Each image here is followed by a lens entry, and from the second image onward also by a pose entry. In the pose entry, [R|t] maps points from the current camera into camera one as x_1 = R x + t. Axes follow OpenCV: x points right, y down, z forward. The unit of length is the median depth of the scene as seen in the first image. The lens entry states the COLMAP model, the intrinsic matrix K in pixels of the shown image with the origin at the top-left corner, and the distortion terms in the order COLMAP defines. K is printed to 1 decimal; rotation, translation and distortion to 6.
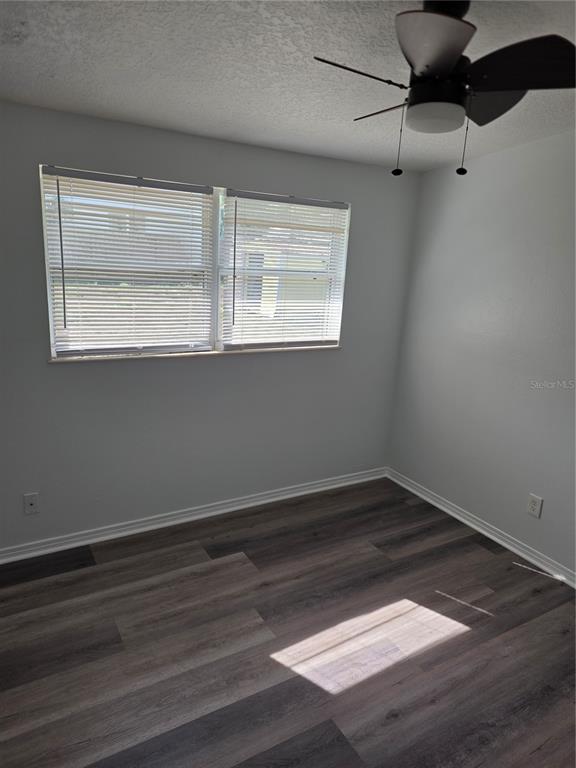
lens RADIAL K [[510.7, 0, 288.6], [0, 510.7, 384.9], [0, 0, 1]] dist [0.072050, -0.066671]
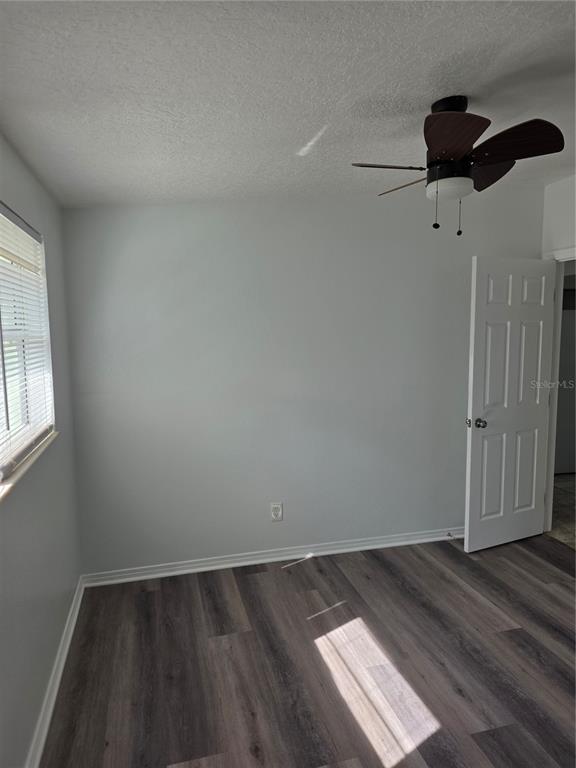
lens RADIAL K [[510.7, 0, 291.0], [0, 510.7, 381.4], [0, 0, 1]] dist [0.072050, -0.066671]
pose [[0.265279, -0.151681, 0.952166, -0.645640], [0.266267, 0.960669, 0.078851, -0.149392], [-0.926676, 0.232613, 0.295233, 0.627765]]
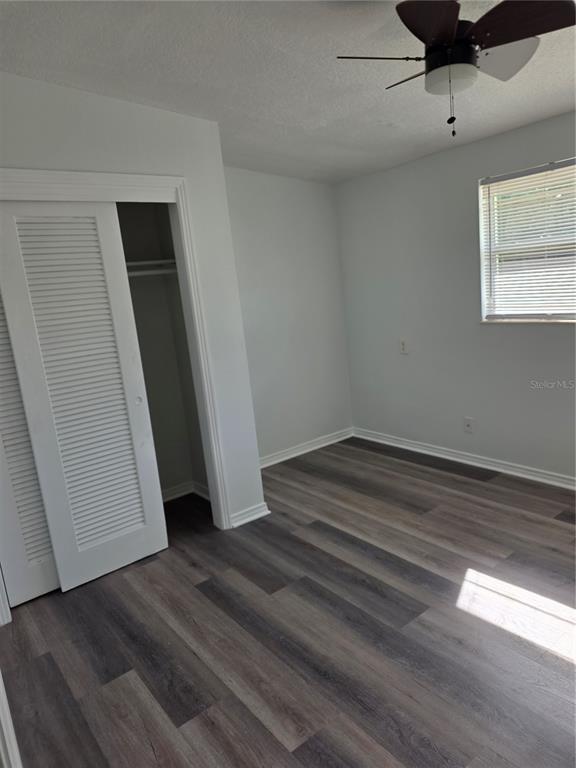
lens RADIAL K [[510.7, 0, 290.6], [0, 510.7, 385.0], [0, 0, 1]] dist [0.072050, -0.066671]
pose [[0.118806, 0.121842, -0.985413, 0.838577], [-0.140007, 0.984582, 0.104860, 0.044881], [0.982997, 0.125507, 0.134033, 0.337071]]
